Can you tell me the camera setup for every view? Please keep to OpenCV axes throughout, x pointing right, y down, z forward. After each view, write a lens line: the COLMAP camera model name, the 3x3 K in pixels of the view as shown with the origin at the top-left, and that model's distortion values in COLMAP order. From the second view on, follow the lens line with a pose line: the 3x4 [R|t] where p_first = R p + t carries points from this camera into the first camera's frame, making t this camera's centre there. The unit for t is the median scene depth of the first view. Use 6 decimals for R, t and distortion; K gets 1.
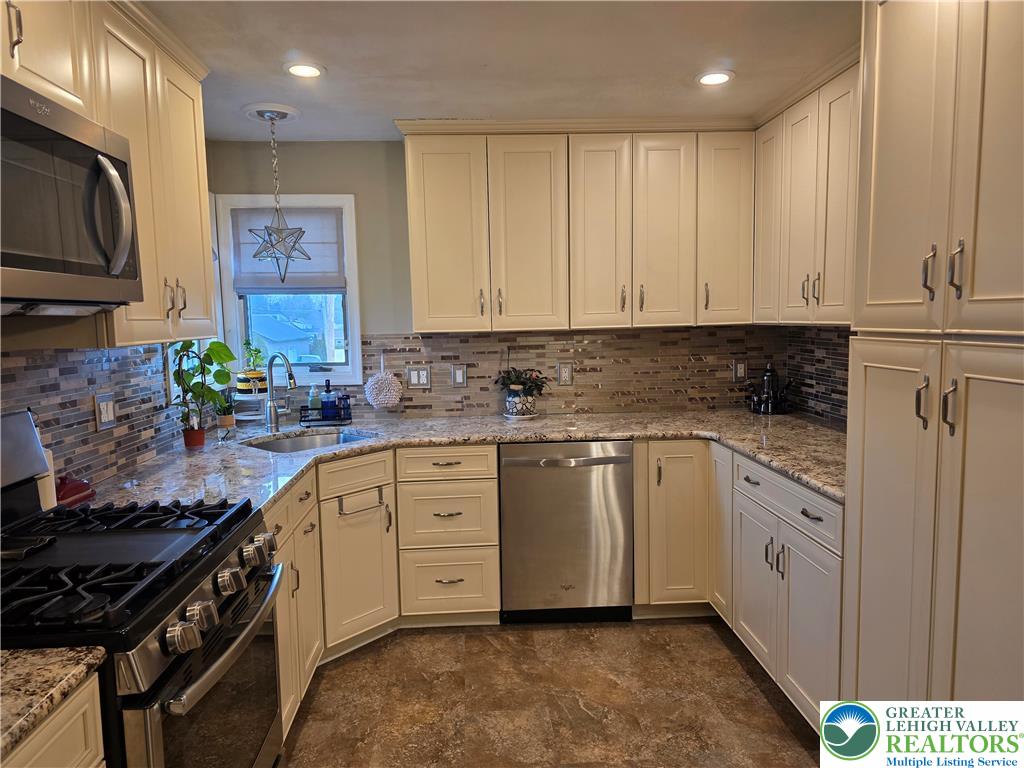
lens RADIAL K [[670.9, 0, 514.9], [0, 670.9, 381.2], [0, 0, 1]] dist [0.040978, -0.009281]
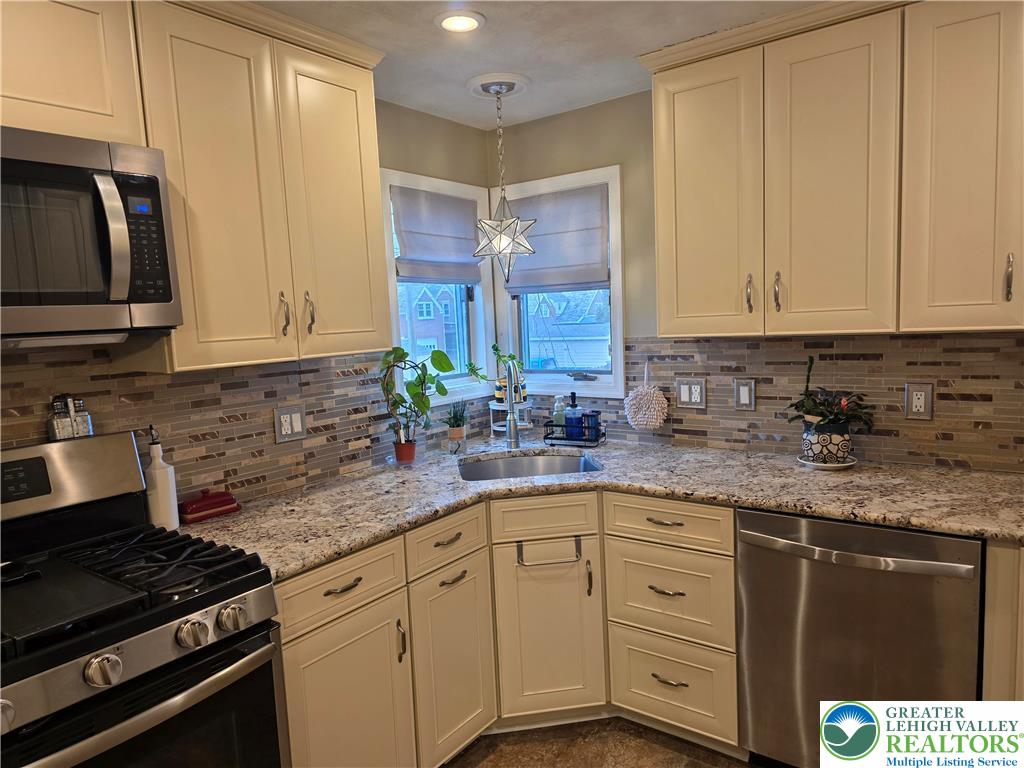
lens RADIAL K [[670.9, 0, 510.7], [0, 670.9, 389.8], [0, 0, 1]] dist [0.040978, -0.009281]
pose [[0.761623, 0.054040, -0.645763, 0.208152], [-0.028474, 0.998345, 0.049963, -0.045555], [0.647395, -0.019665, 0.761901, 0.305455]]
